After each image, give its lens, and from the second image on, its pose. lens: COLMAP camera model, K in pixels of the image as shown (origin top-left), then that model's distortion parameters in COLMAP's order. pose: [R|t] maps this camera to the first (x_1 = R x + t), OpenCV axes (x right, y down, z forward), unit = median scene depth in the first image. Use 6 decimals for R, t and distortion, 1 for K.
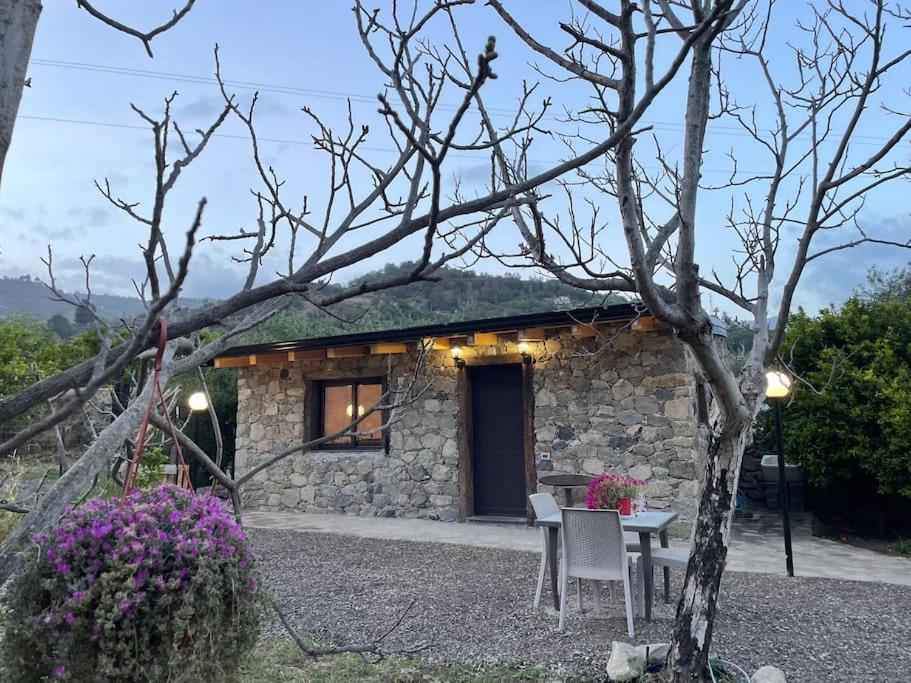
lens RADIAL K [[692.5, 0, 458.0], [0, 692.5, 338.7], [0, 0, 1]] dist [0.098383, -0.115326]
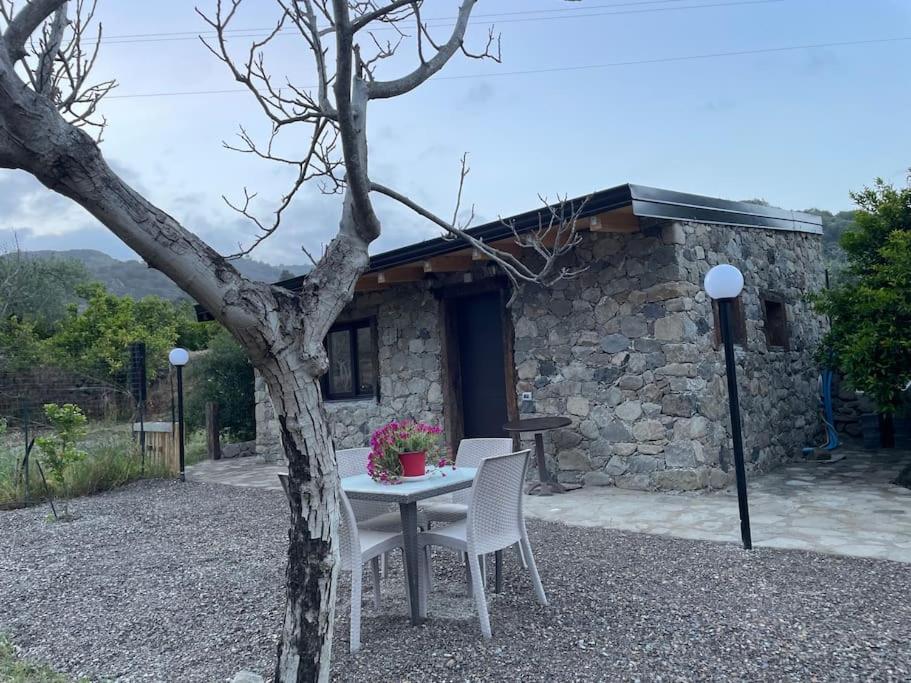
lens RADIAL K [[692.5, 0, 458.0], [0, 692.5, 338.7], [0, 0, 1]] dist [0.098383, -0.115326]
pose [[0.965725, -0.069311, -0.250141, 0.261598], [0.088955, 0.993706, 0.068085, 0.035691], [0.243847, -0.088003, 0.965813, 0.179344]]
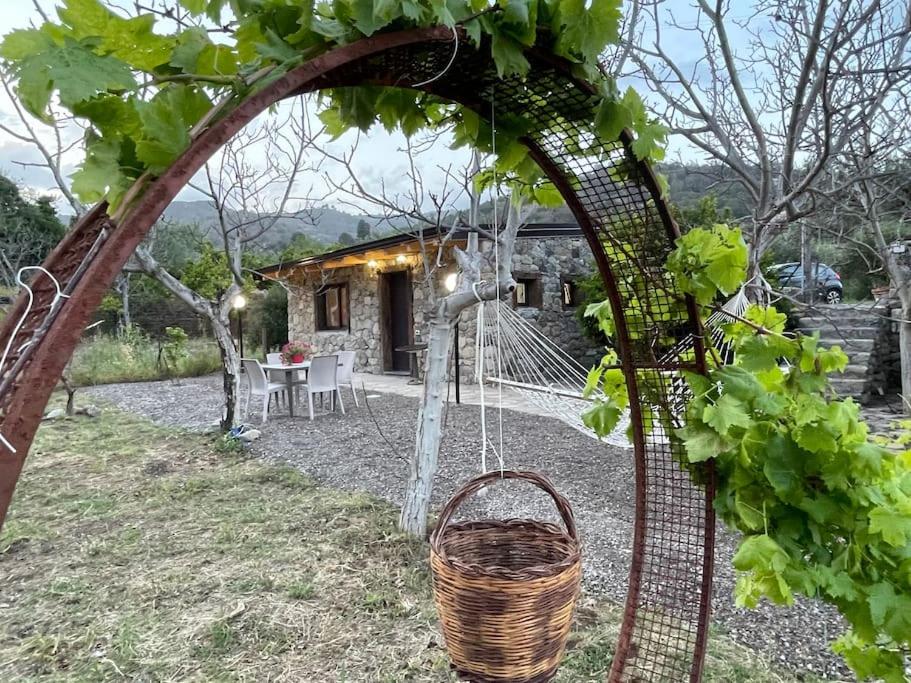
lens RADIAL K [[579.8, 0, 437.7], [0, 579.8, 342.6], [0, 0, 1]] dist [-0.000670, -0.000022]
pose [[0.932811, -0.007392, -0.360289, 0.620542], [0.072119, 0.983393, 0.166546, -0.014445], [0.353075, -0.181340, 0.917853, -0.134645]]
